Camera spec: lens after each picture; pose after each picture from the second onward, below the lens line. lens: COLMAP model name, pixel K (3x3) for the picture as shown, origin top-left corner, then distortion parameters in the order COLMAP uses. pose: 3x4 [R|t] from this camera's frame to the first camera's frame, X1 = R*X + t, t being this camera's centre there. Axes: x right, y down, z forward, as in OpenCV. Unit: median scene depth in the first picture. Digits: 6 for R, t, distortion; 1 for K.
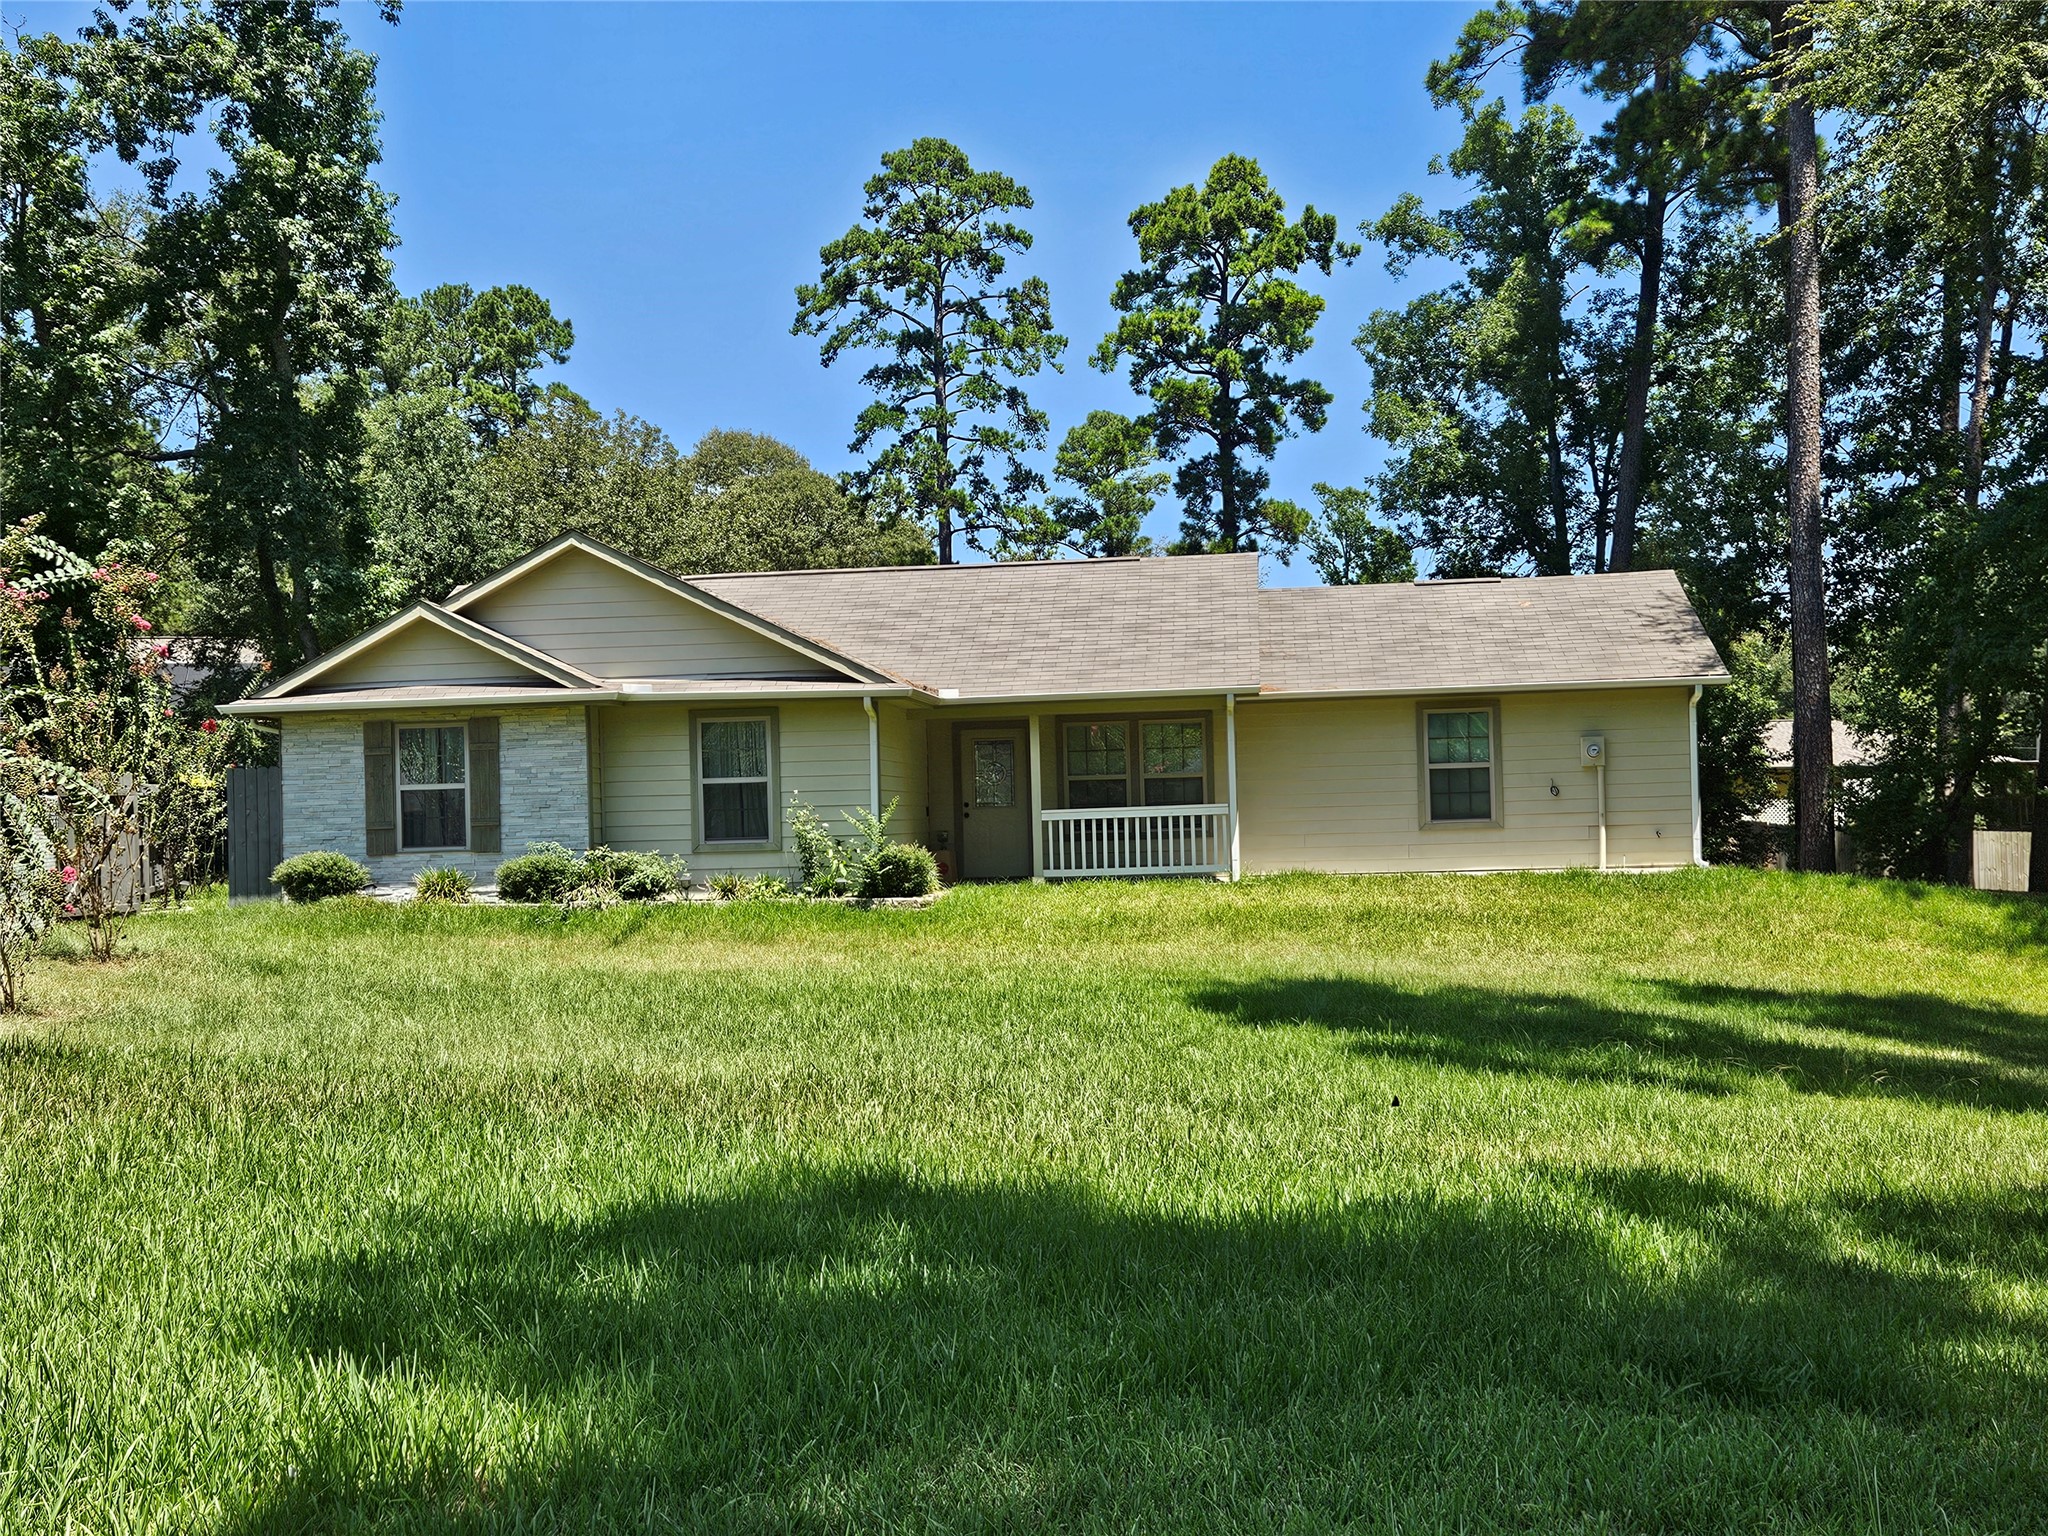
lens RADIAL K [[2126.5, 0, 1027.1], [0, 2126.5, 784.8], [0, 0, 1]] dist [0.075164, -0.039384]
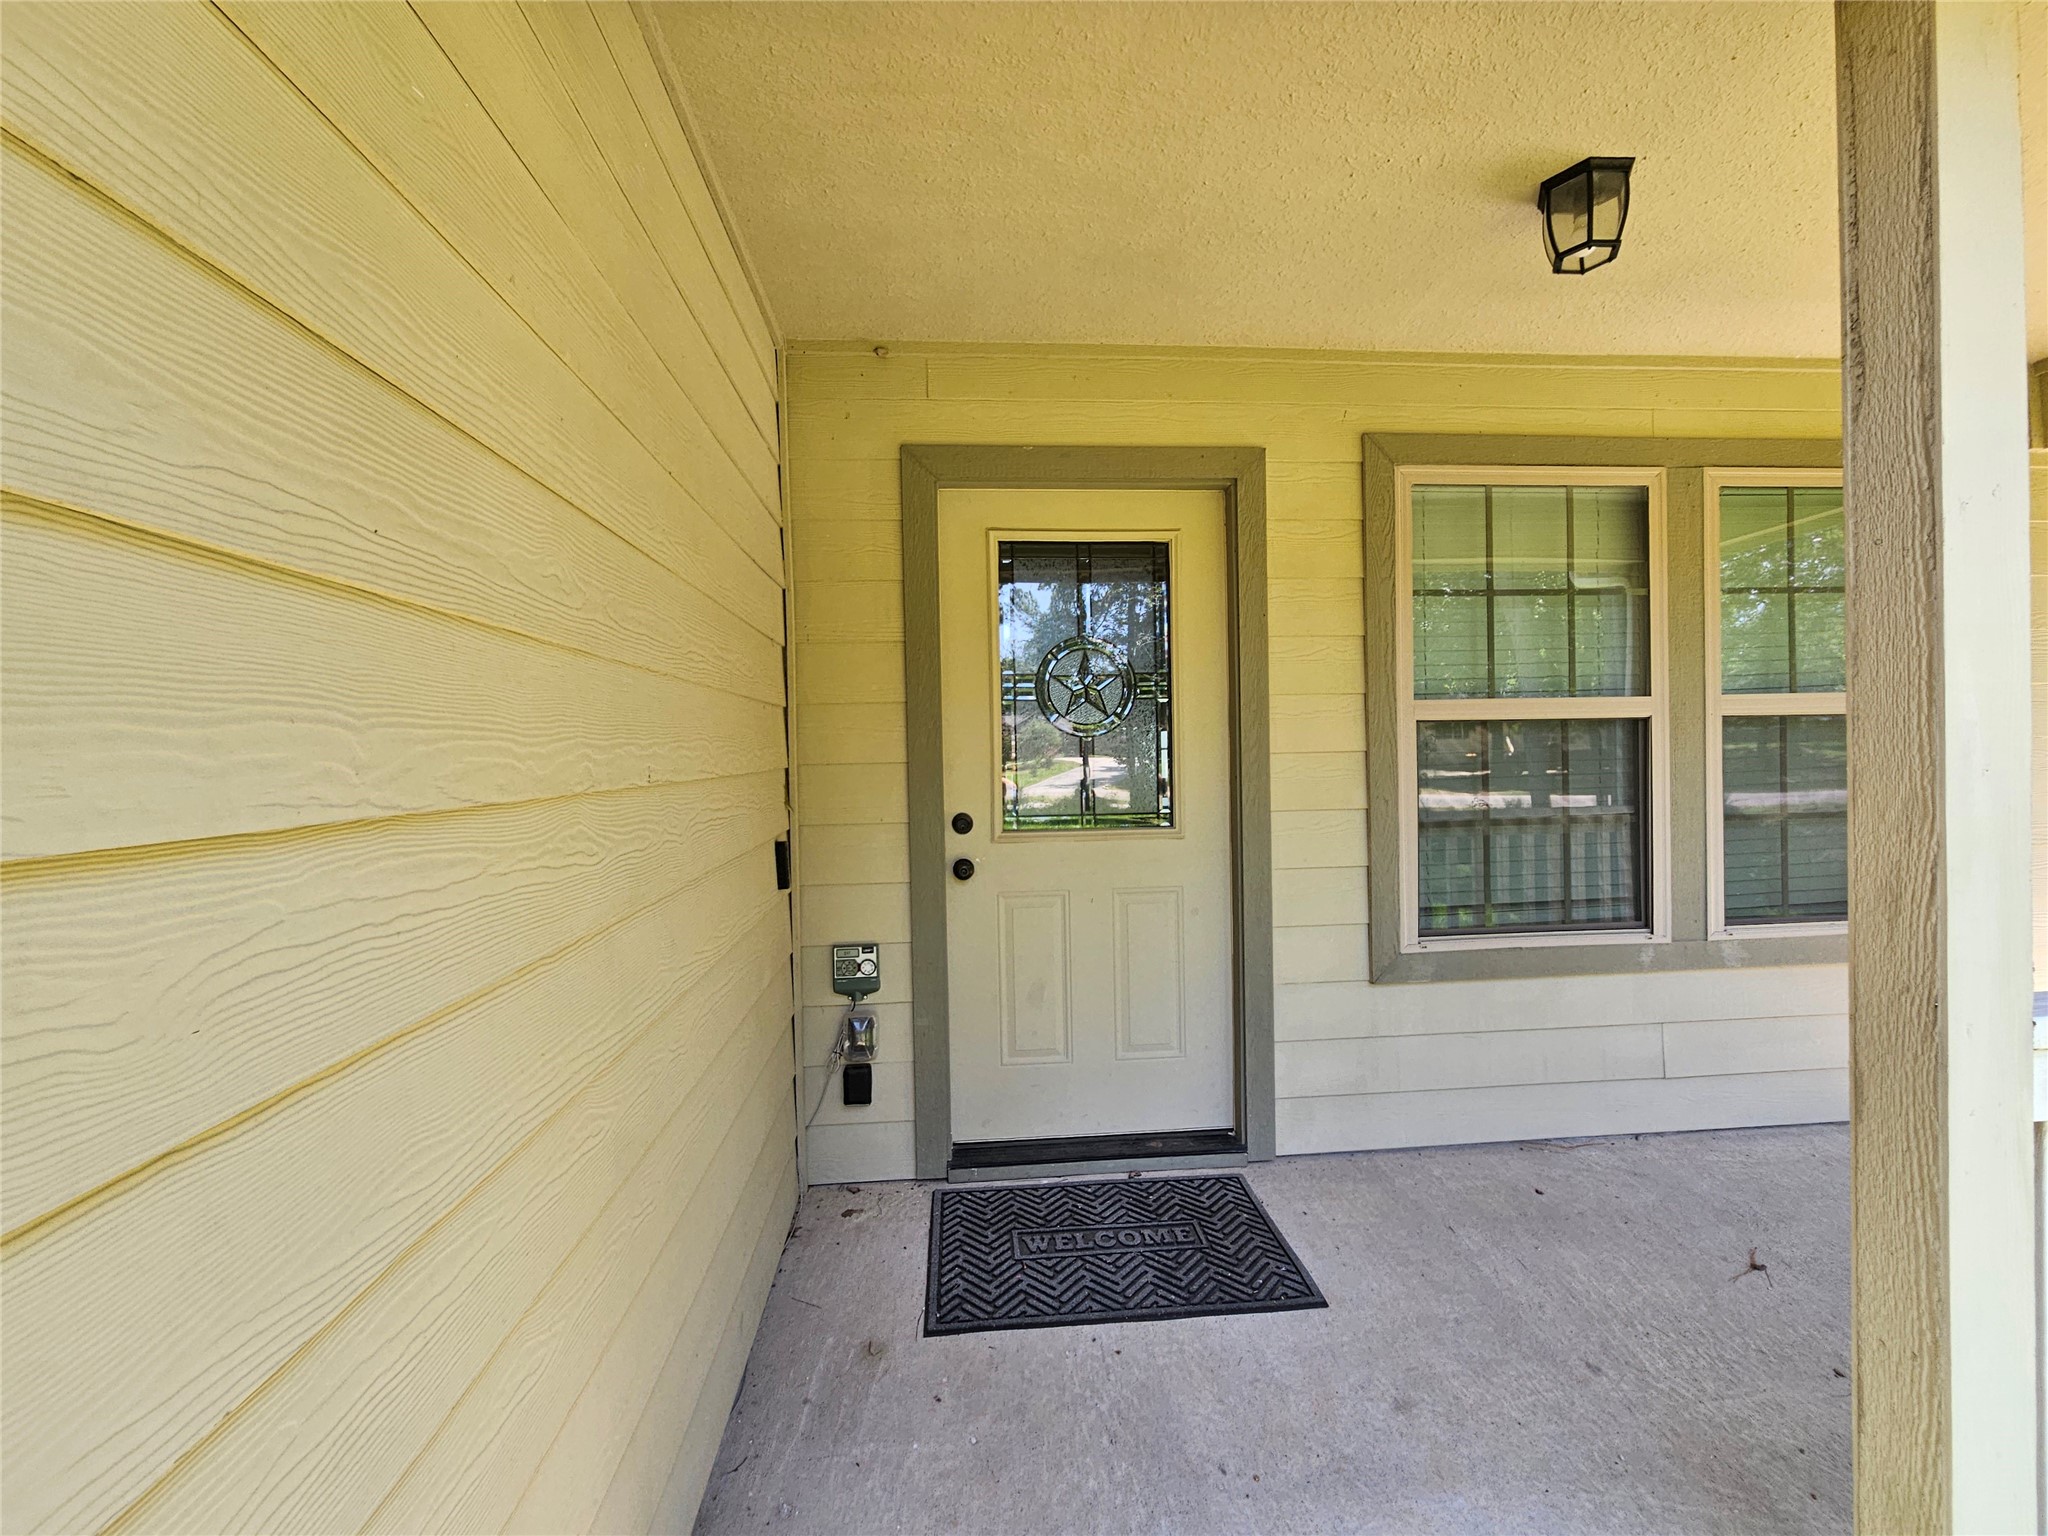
lens RADIAL K [[887.4, 0, 1016.7], [0, 887.4, 768.6], [0, 0, 1]] dist [-0.000441, 0.000326]
pose [[0.981422, 0.002889, 0.191841, -0.014688], [-0.007488, 0.999702, 0.023254, 0.000560], [-0.191716, -0.024259, 0.981151, 0.326862]]
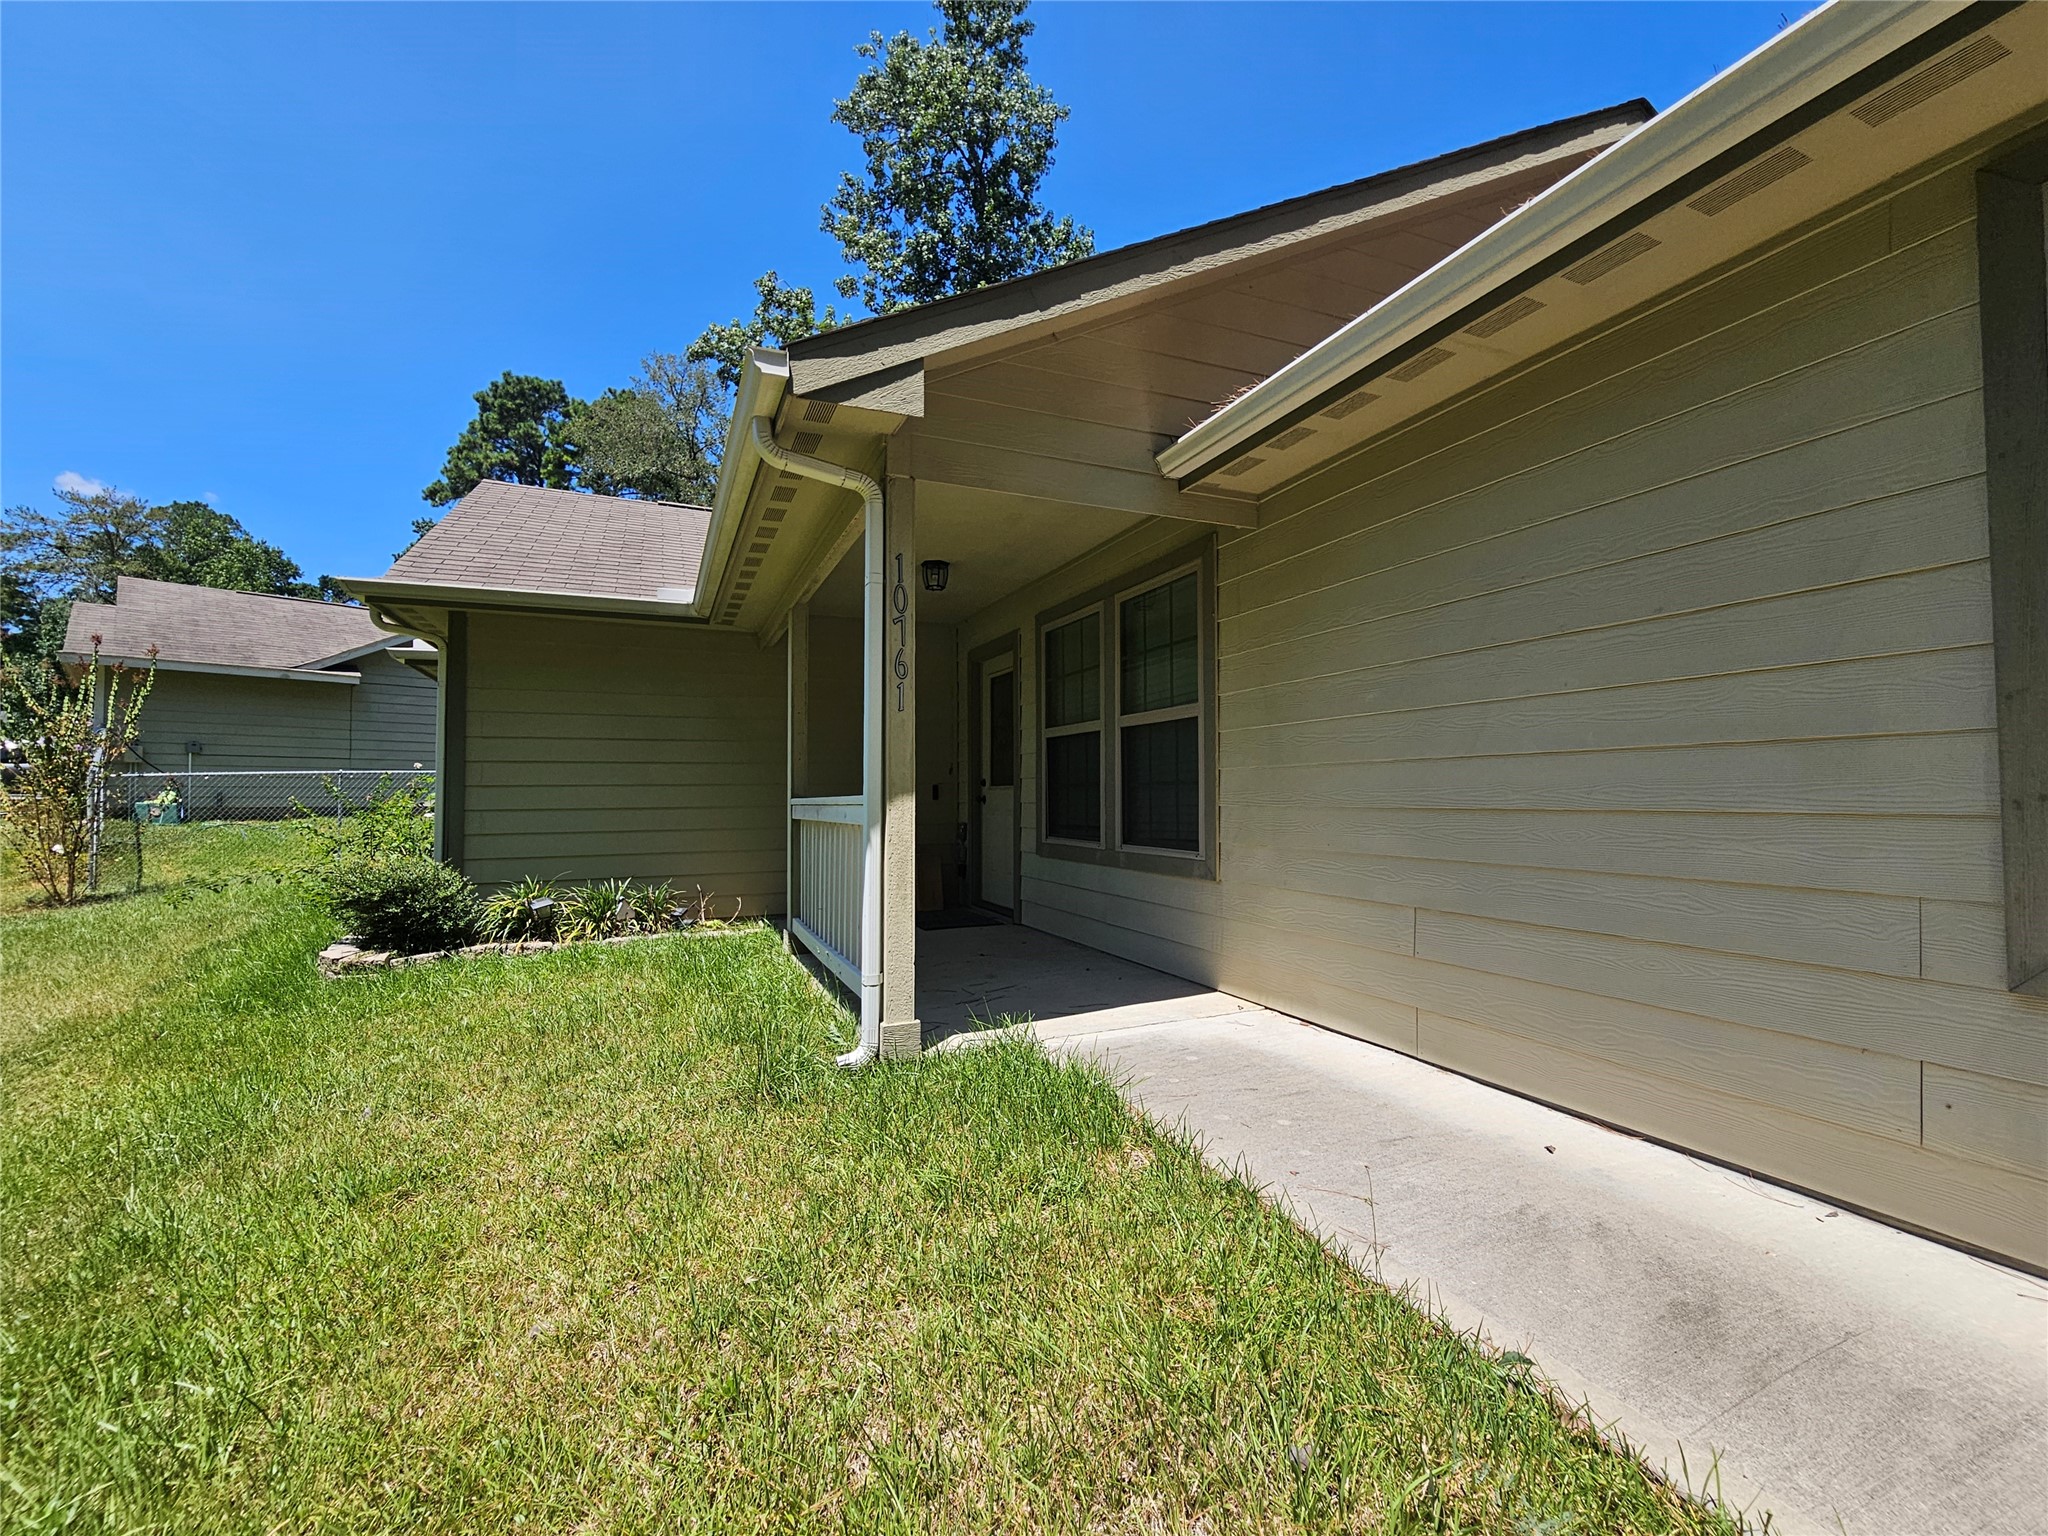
lens RADIAL K [[871.5, 0, 1027.6], [0, 871.5, 767.2], [0, 0, 1]] dist [-0.001603, 0.001248]
pose [[0.494520, -0.000855, -0.869166, 0.071449], [0.013723, 0.999883, 0.006824, 0.001399], [0.869058, -0.015302, 0.494474, 0.319148]]
